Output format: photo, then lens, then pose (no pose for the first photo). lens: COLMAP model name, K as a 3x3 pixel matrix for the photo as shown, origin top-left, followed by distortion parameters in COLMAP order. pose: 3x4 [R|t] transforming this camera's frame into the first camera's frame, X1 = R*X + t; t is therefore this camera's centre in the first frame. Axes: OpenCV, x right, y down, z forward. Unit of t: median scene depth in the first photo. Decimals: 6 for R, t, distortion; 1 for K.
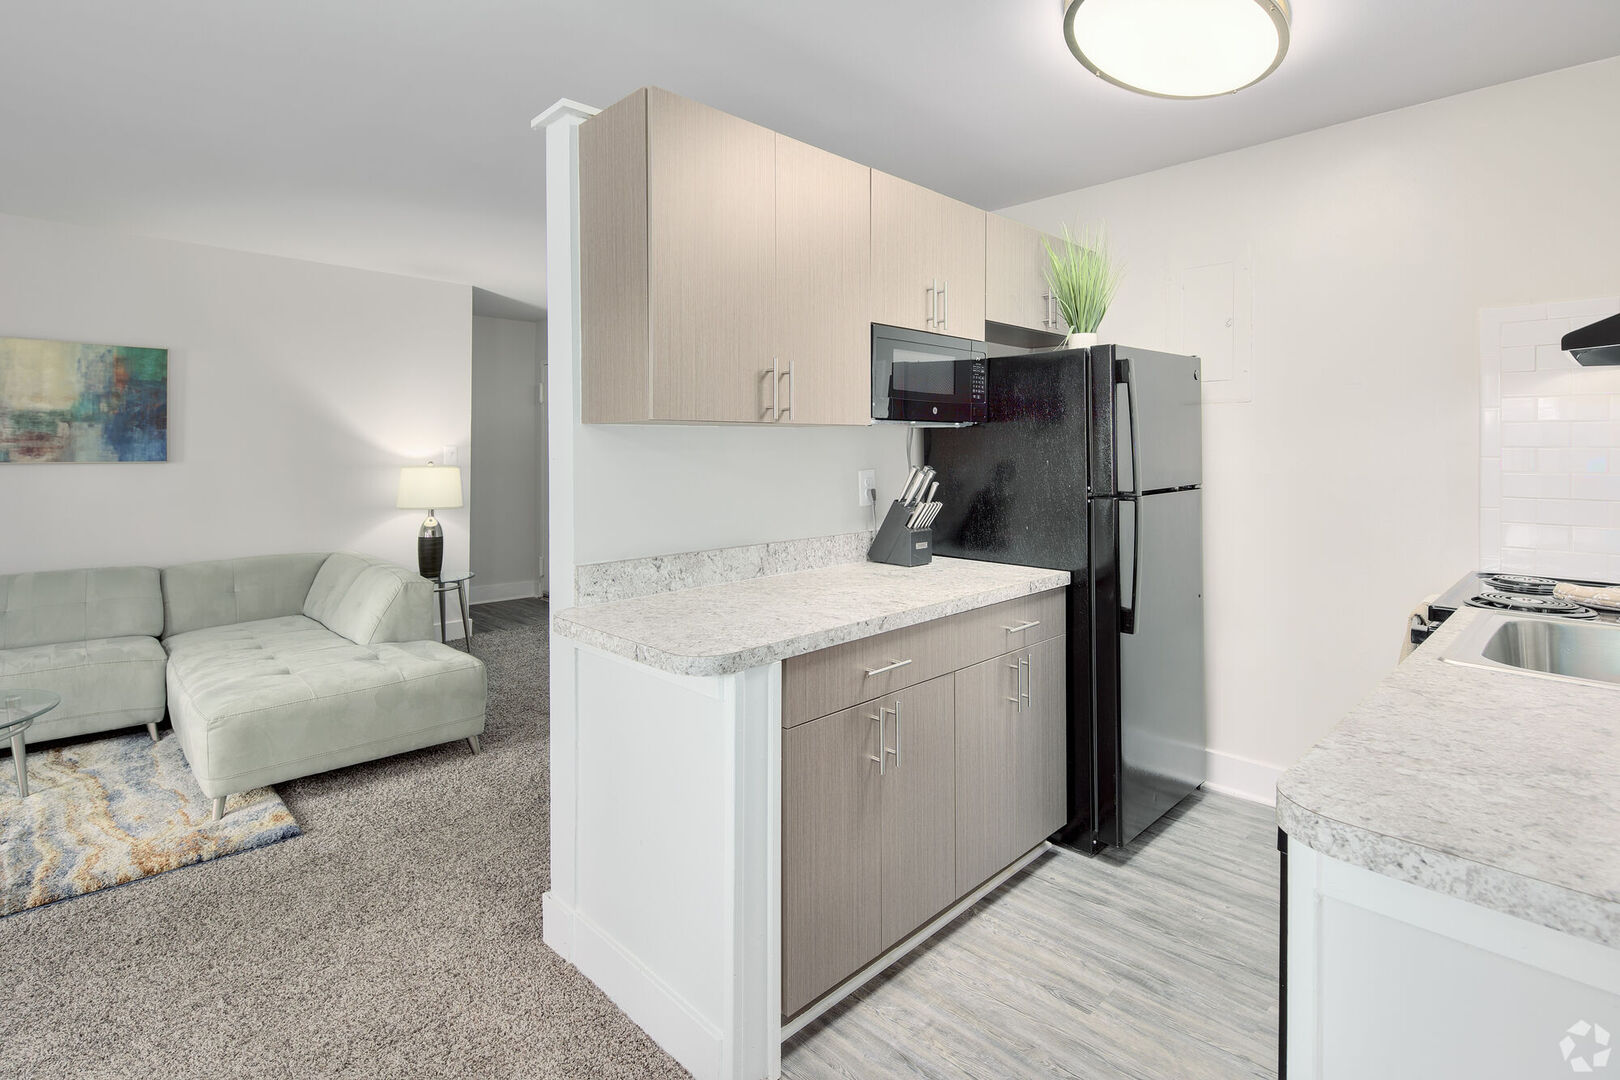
lens RADIAL K [[783.6, 0, 818.9], [0, 783.6, 445.4], [0, 0, 1]] dist [0.003549, -0.004627]
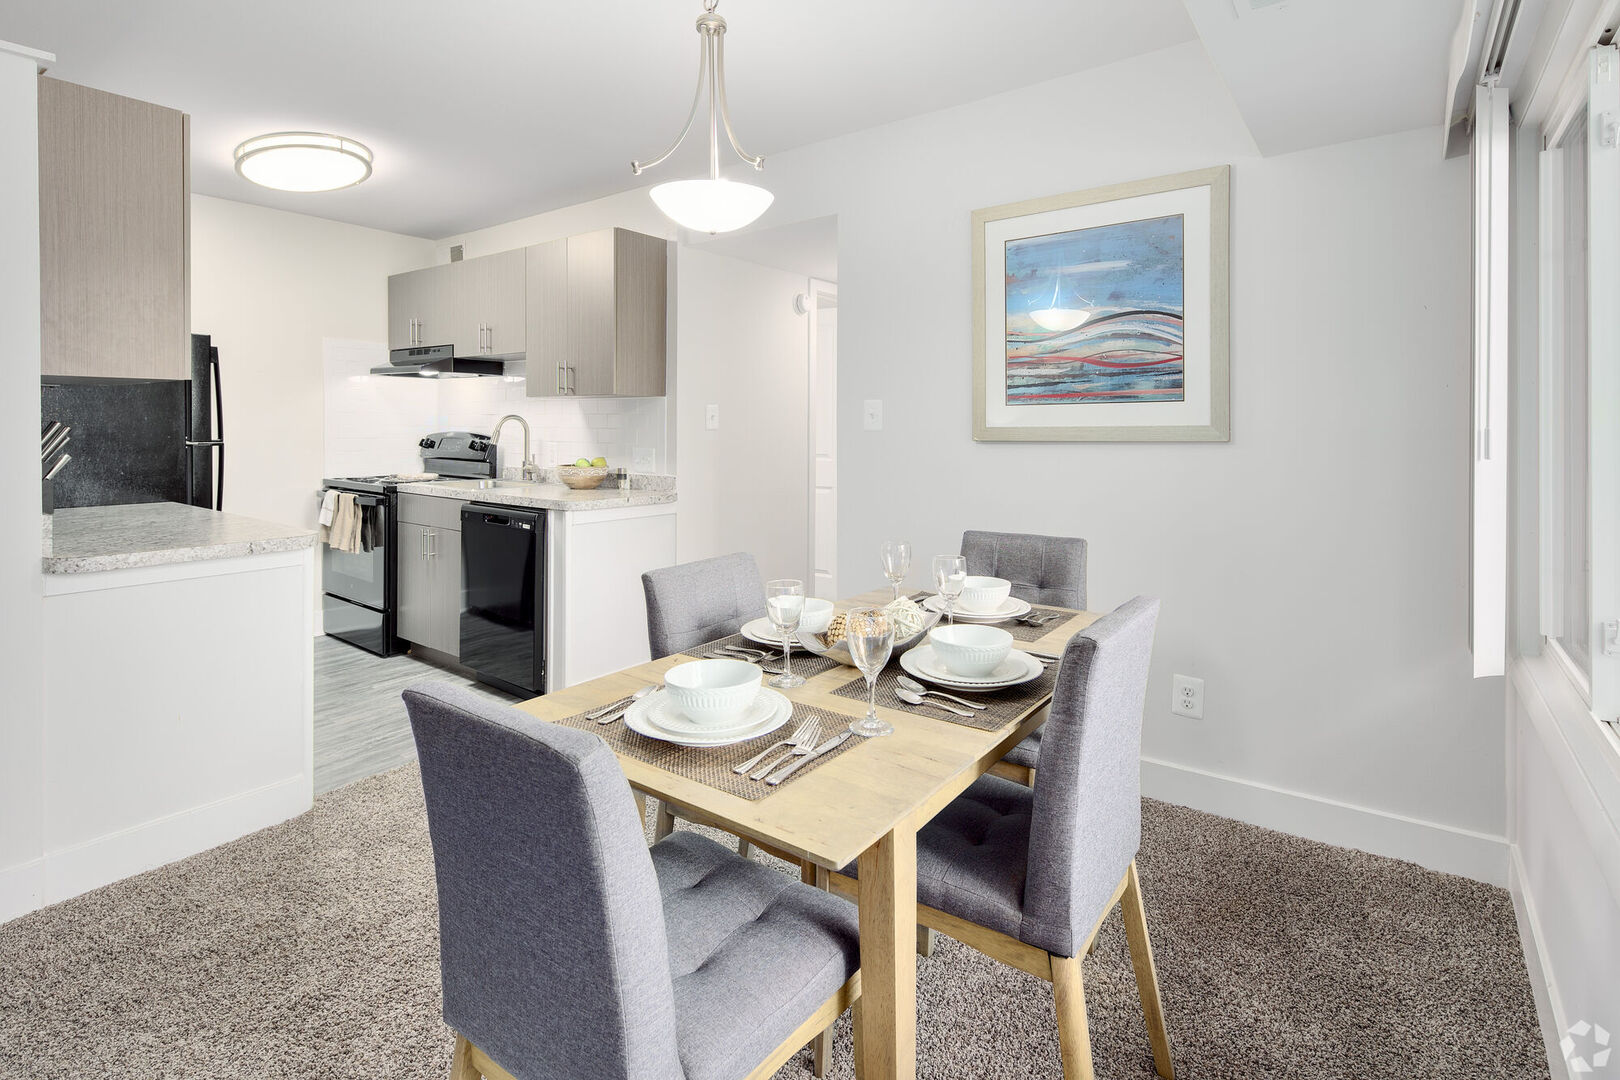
lens RADIAL K [[783.6, 0, 822.2], [0, 783.6, 425.0], [0, 0, 1]] dist [0.003549, -0.004627]
pose [[-0.166812, -0.000761, 0.985988, -1.186276], [-0.010564, 0.999944, -0.001016, 0.021764], [-0.985932, -0.010585, -0.166811, 0.149048]]
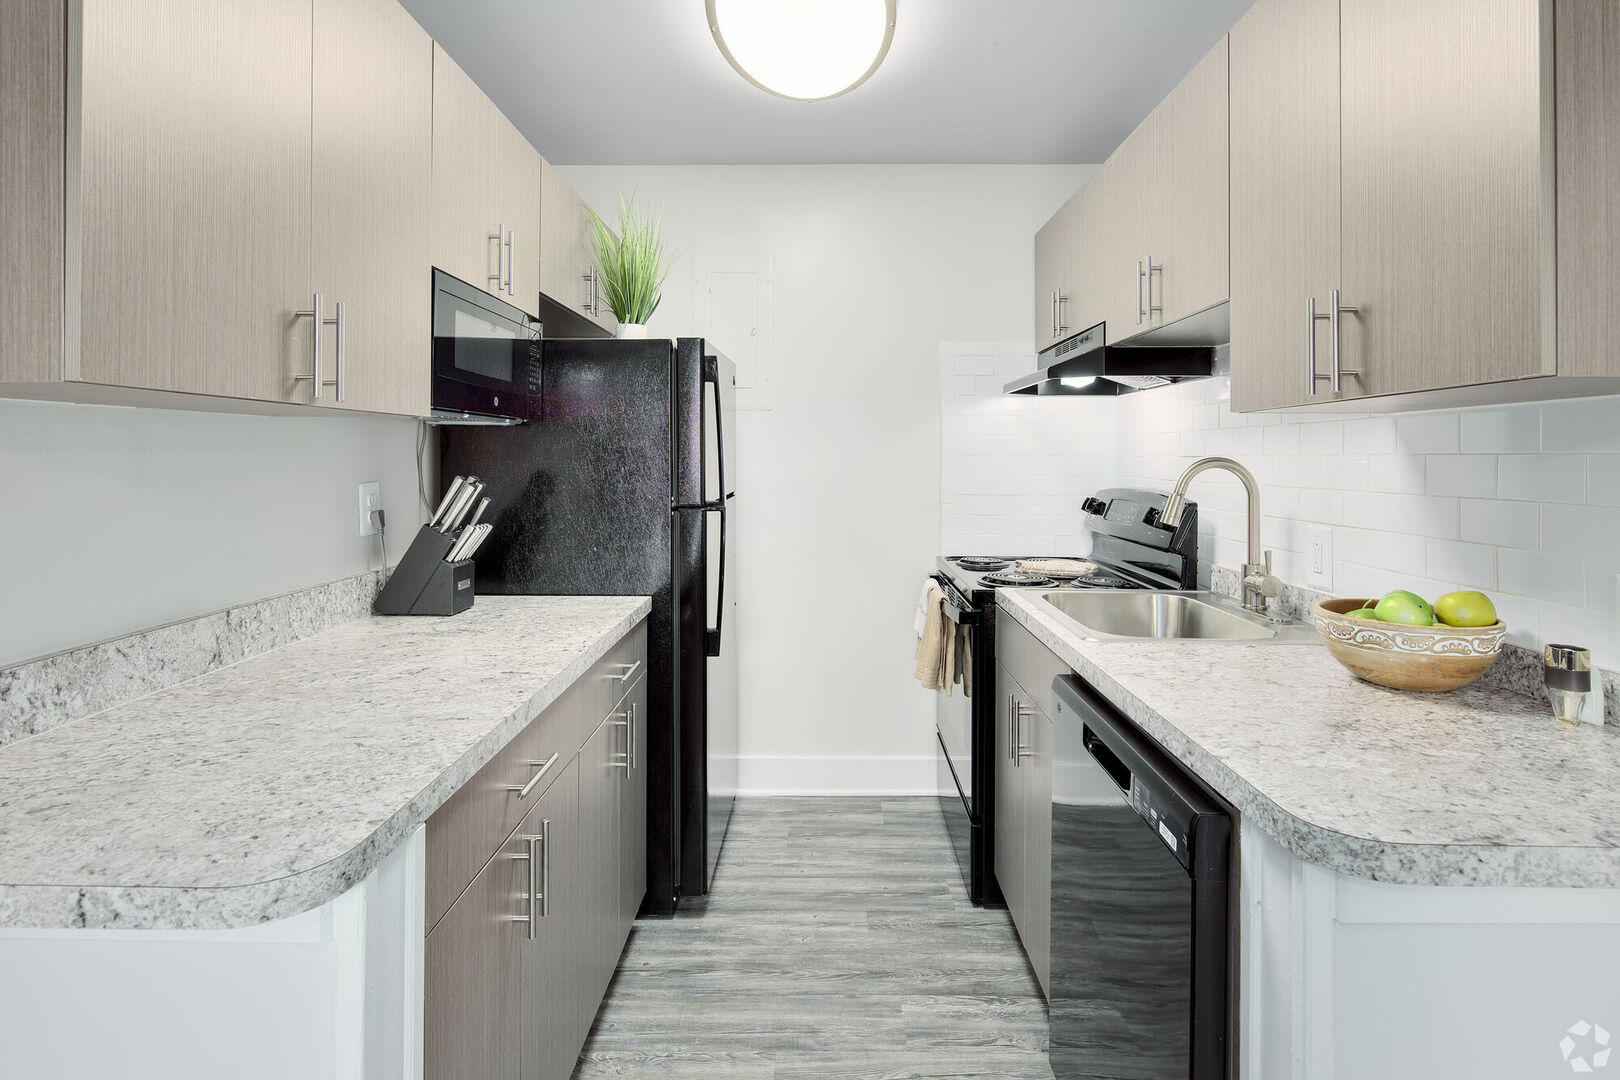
lens RADIAL K [[783.6, 0, 810.3], [0, 783.6, 451.7], [0, 0, 1]] dist [0.003549, -0.004627]
pose [[0.715031, 0.008584, 0.699040, -0.164469], [-0.006276, 0.999963, -0.005861, 0.006086], [-0.699064, -0.000196, 0.715059, 0.267165]]
